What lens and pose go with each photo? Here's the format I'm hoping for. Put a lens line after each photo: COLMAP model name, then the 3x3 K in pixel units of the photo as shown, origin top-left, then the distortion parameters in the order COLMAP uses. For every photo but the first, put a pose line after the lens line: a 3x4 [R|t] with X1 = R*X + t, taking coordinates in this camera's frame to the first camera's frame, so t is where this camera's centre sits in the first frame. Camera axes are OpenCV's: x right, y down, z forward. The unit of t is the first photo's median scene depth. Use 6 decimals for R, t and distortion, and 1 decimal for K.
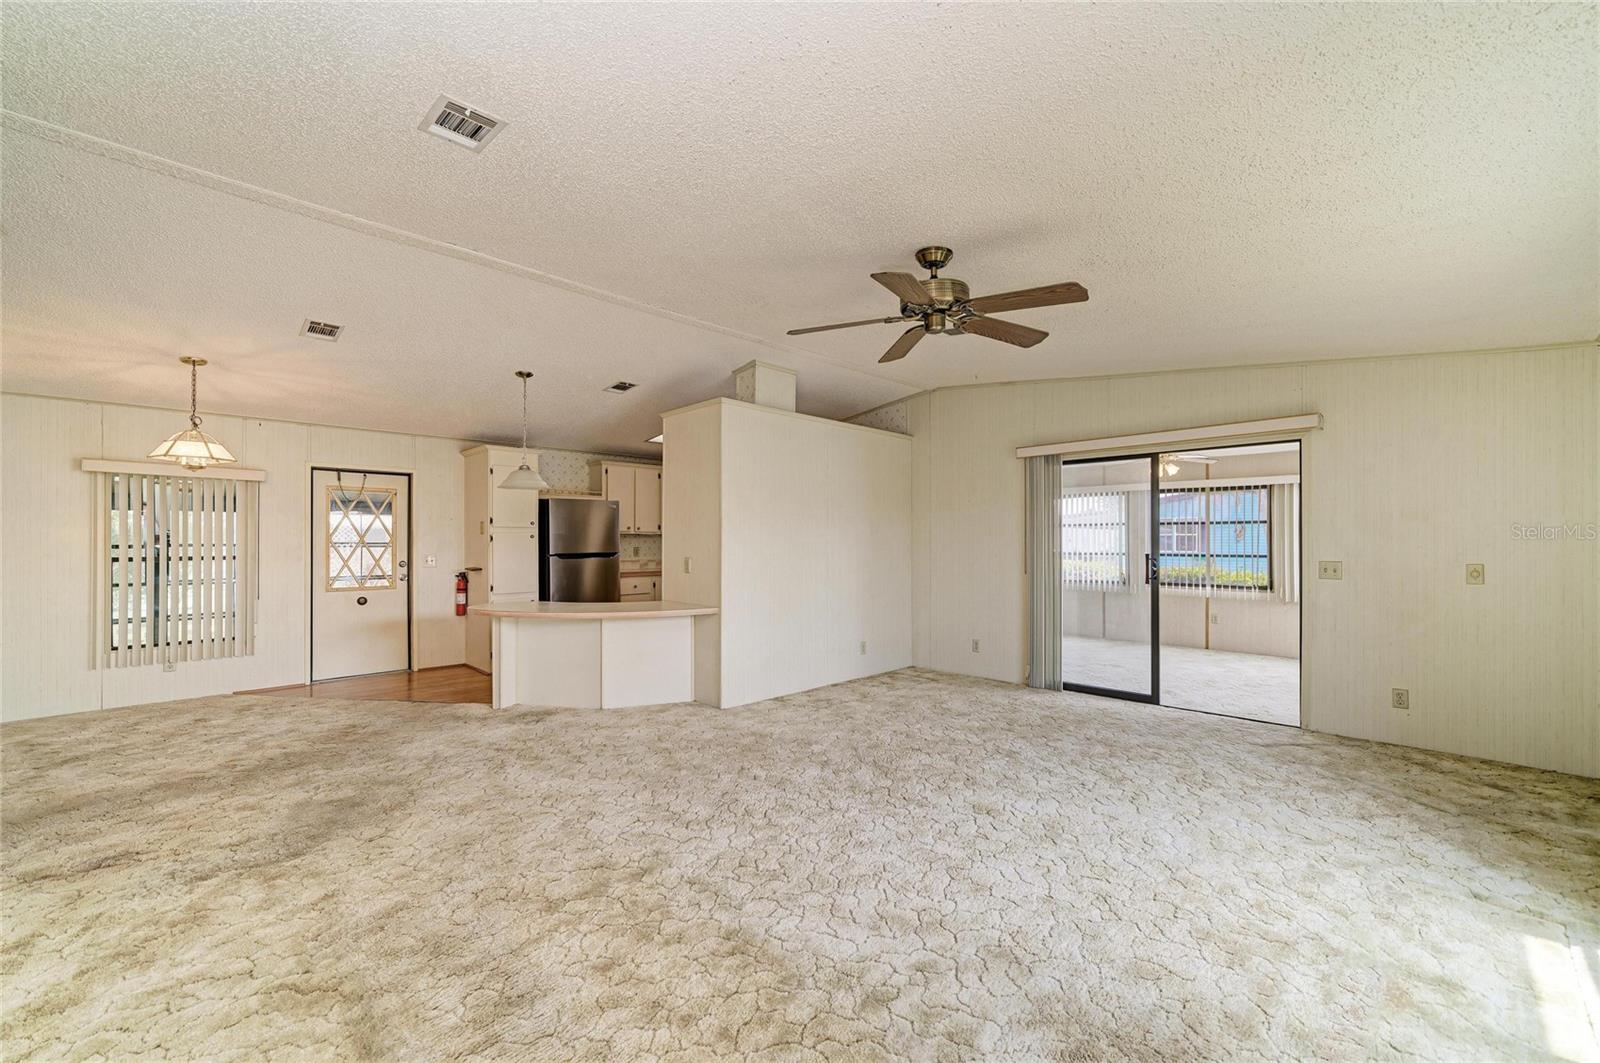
lens RADIAL K [[646.2, 0, 805.7], [0, 646.2, 538.9], [0, 0, 1]] dist [-0.009578, 0.004910]
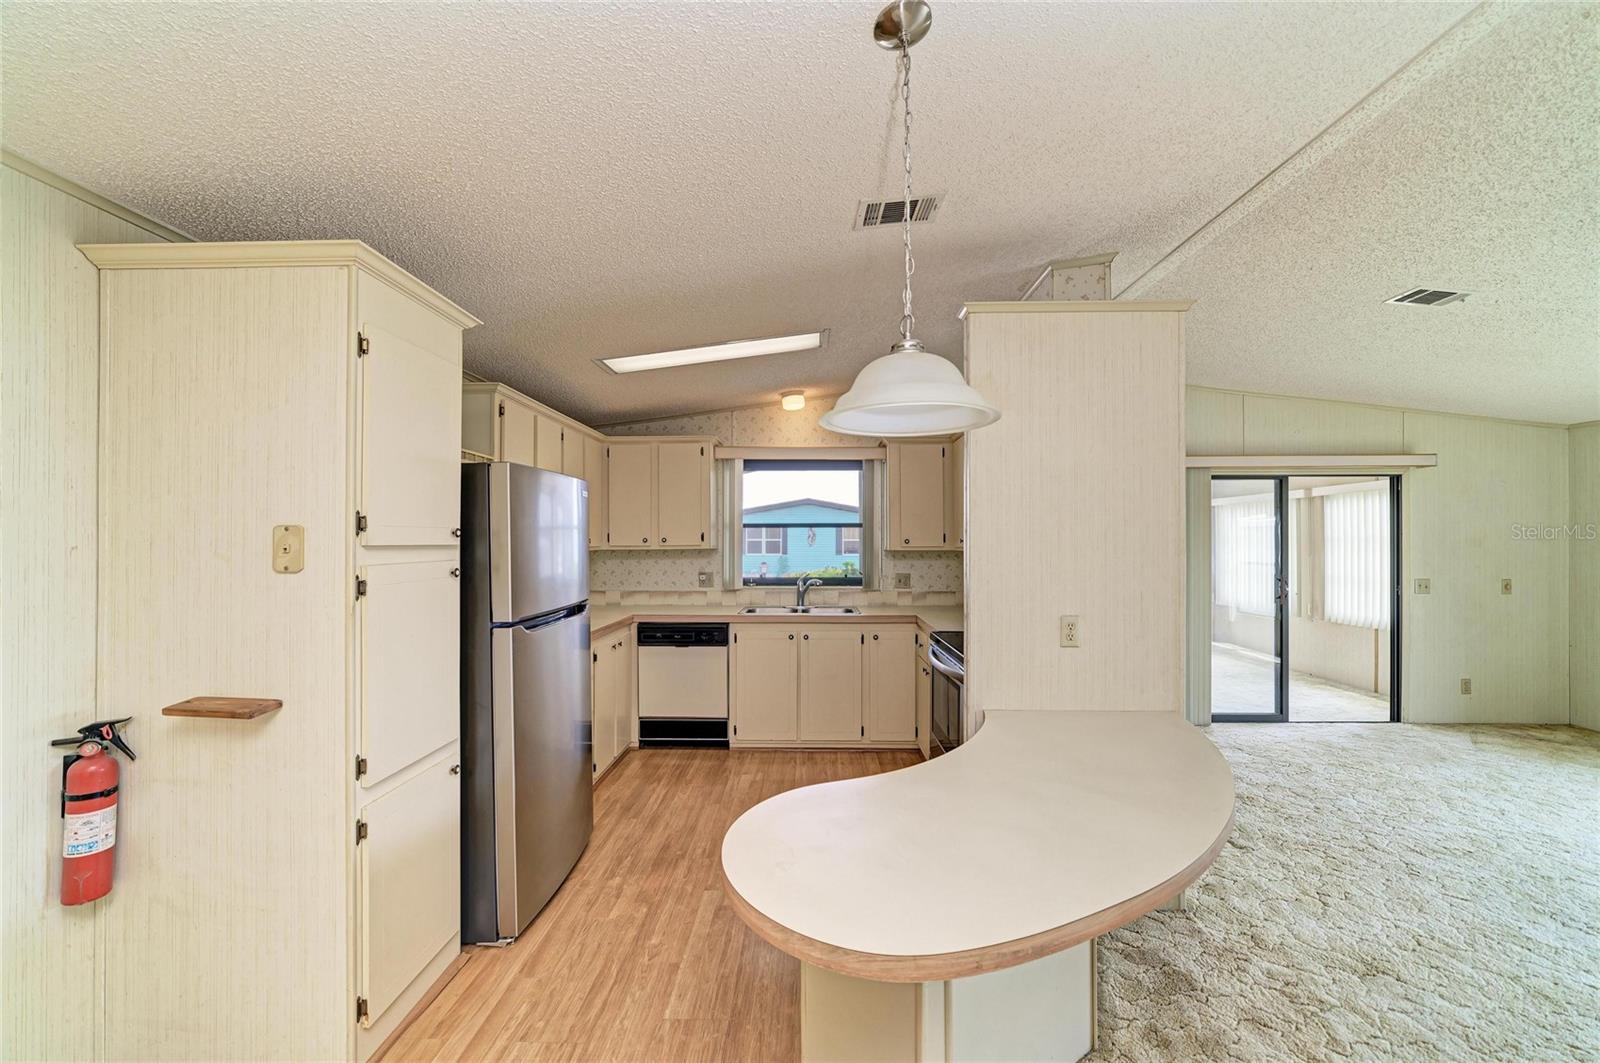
lens RADIAL K [[605.2, 0, 806.3], [0, 605.2, 539.1], [0, 0, 1]] dist [-0.015797, 0.004478]
pose [[0.713132, 0.004032, 0.701019, -0.555405], [-0.004306, 0.999990, -0.001371, -0.023403], [-0.701017, -0.002041, 0.713142, 0.712245]]
